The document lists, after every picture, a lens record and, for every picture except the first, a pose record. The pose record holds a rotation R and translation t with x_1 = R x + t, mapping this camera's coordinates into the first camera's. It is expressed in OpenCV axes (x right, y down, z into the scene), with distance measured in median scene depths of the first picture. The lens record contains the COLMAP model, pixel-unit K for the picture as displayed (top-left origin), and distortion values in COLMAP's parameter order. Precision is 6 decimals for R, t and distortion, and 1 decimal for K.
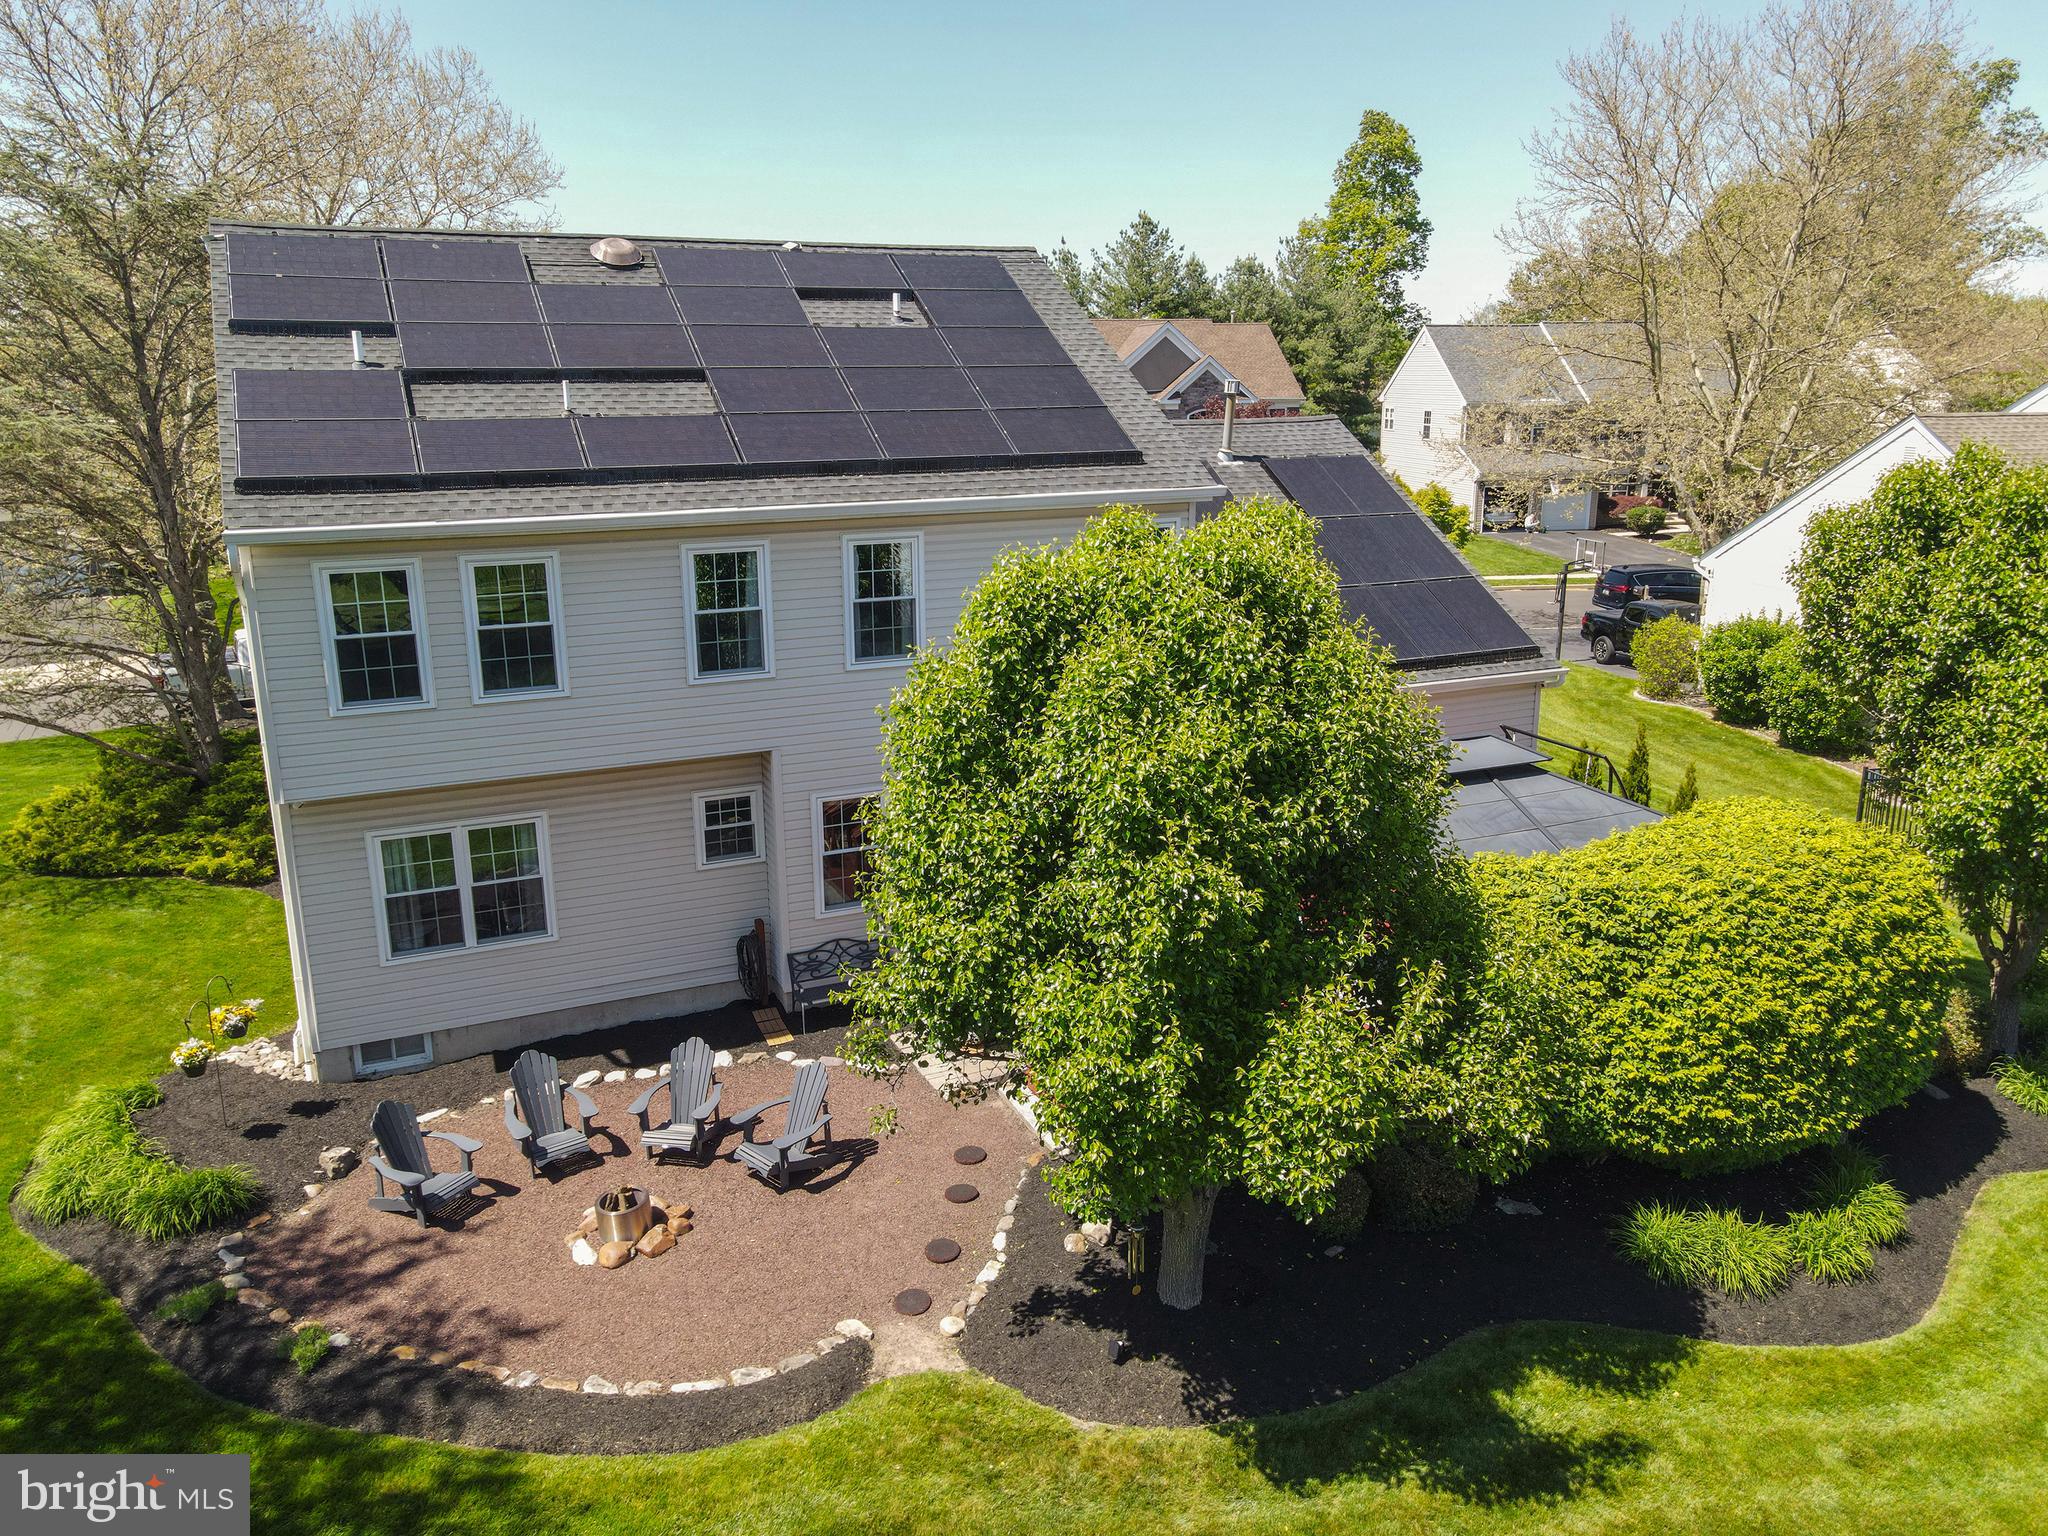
lens RADIAL K [[1488.1, 0, 1023.9], [0, 1488.1, 771.6], [0, 0, 1]] dist [0.021893, -0.002194]
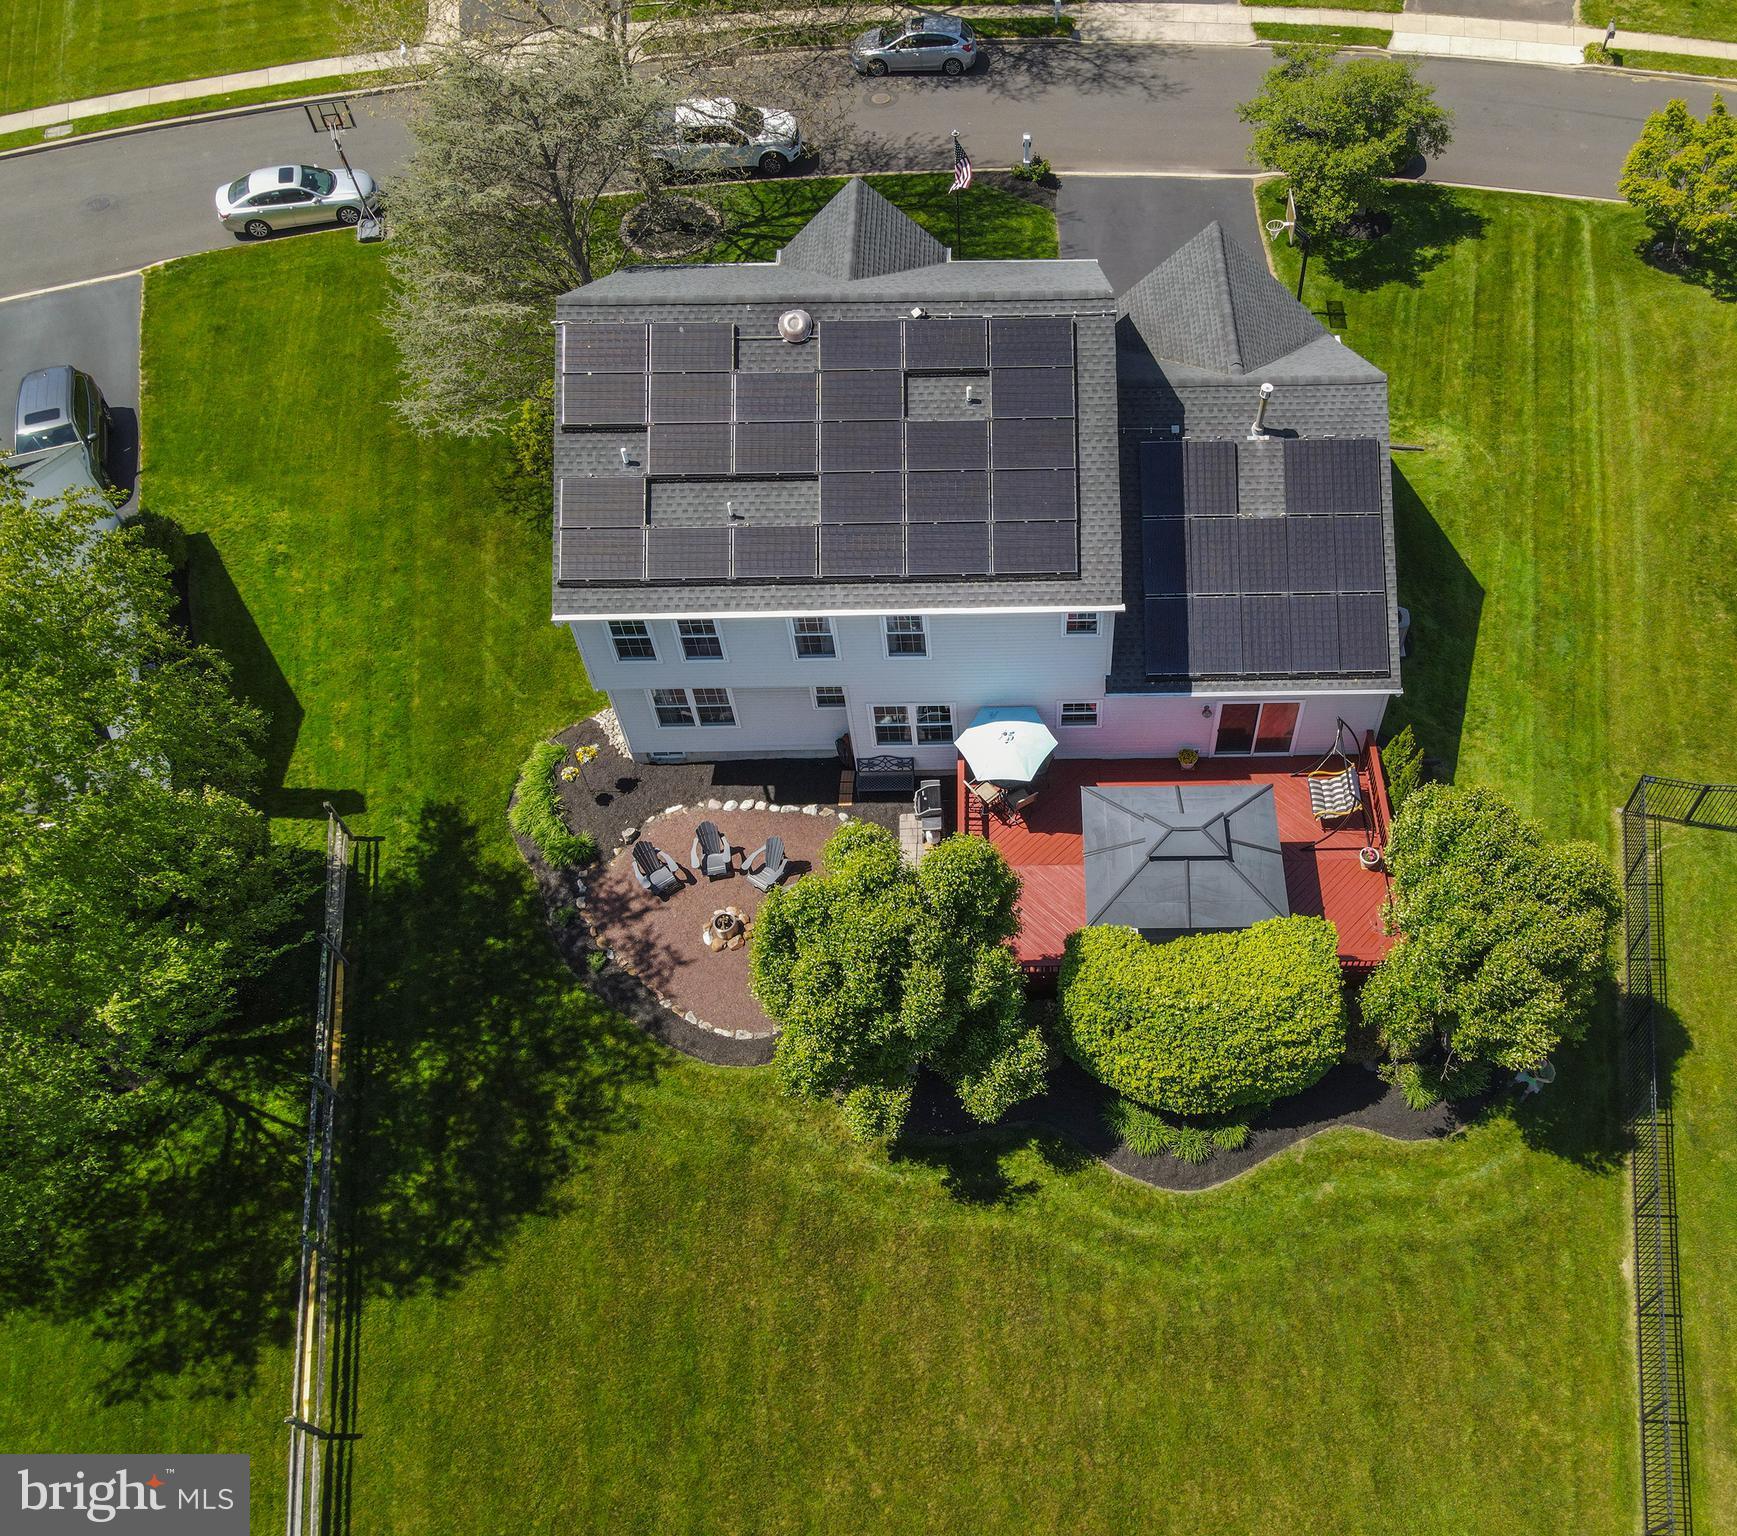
lens RADIAL K [[1483.4, 0, 1023.9], [0, 1483.4, 763.6], [0, 0, 1]] dist [0.007011, 0.019604]
pose [[0.918082, 0.321931, -0.231270, 0.581785], [-0.105727, 0.761181, 0.639864, -1.358386], [0.382030, -0.562996, 0.732864, -0.345004]]
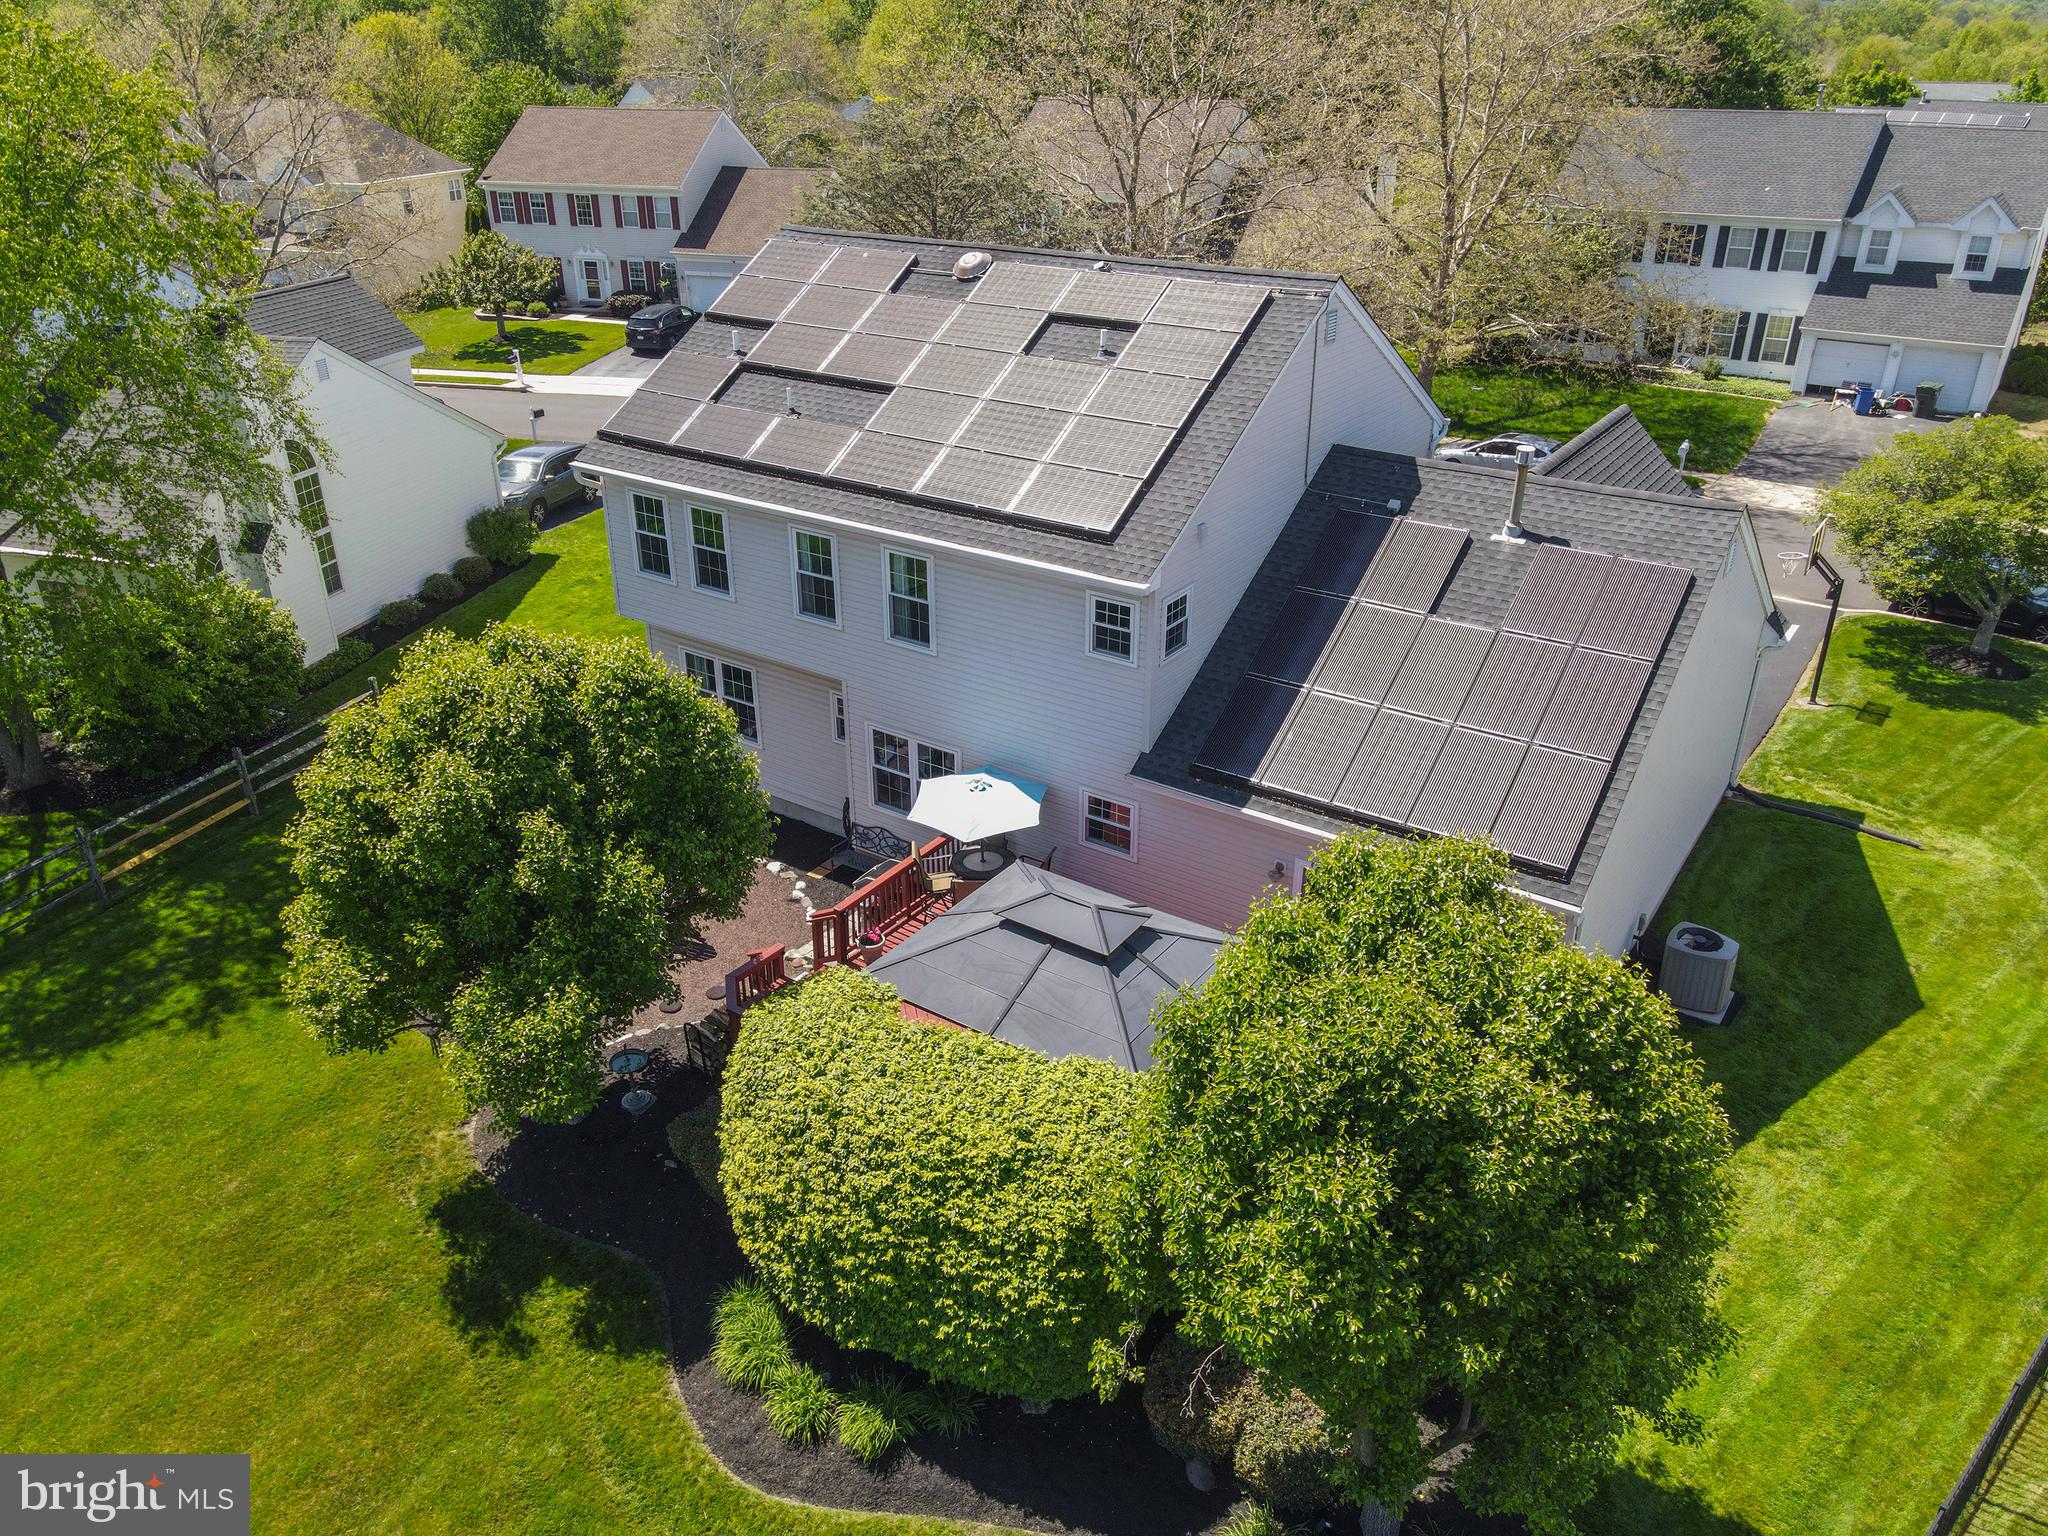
lens RADIAL K [[1488.1, 0, 1023.9], [0, 1488.1, 771.6], [0, 0, 1]] dist [0.021893, -0.002194]
pose [[0.518164, 0.388496, -0.761956, 1.207663], [-0.226889, 0.921402, 0.315498, -0.494607], [0.824638, 0.009400, 0.565583, 0.446893]]
